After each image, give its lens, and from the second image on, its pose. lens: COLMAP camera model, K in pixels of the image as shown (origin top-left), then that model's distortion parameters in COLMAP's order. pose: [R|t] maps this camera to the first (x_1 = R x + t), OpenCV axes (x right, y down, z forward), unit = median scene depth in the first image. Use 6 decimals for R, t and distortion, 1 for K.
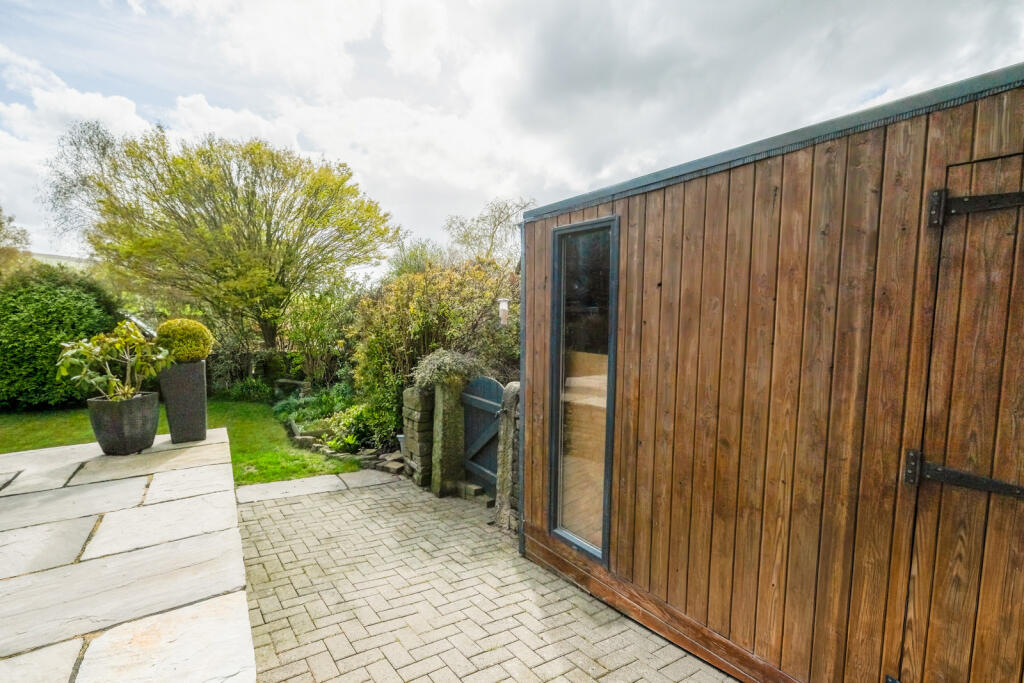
lens RADIAL K [[451.6, 0, 509.3], [0, 451.6, 346.4], [0, 0, 1]] dist [-0.000220, 0.000195]
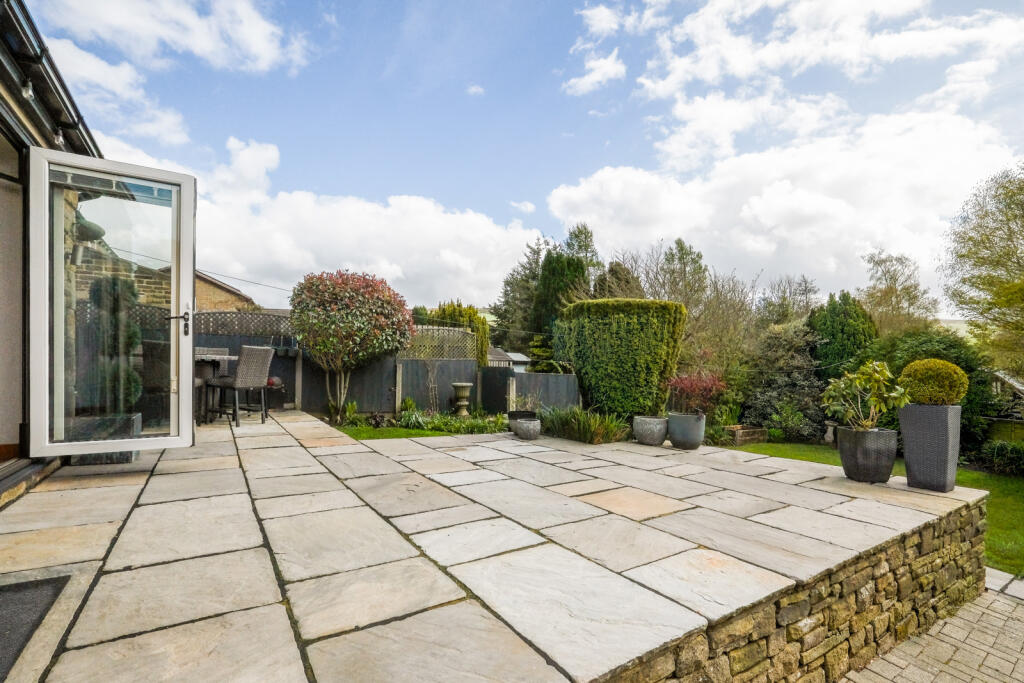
lens RADIAL K [[464.1, 0, 513.5], [0, 464.1, 368.3], [0, 0, 1]] dist [0.000747, 0.000003]
pose [[-0.022833, -0.013542, -0.999648, 0.290594], [-0.089281, 0.995941, -0.011453, 0.050527], [0.995745, 0.088988, -0.023950, 0.153510]]
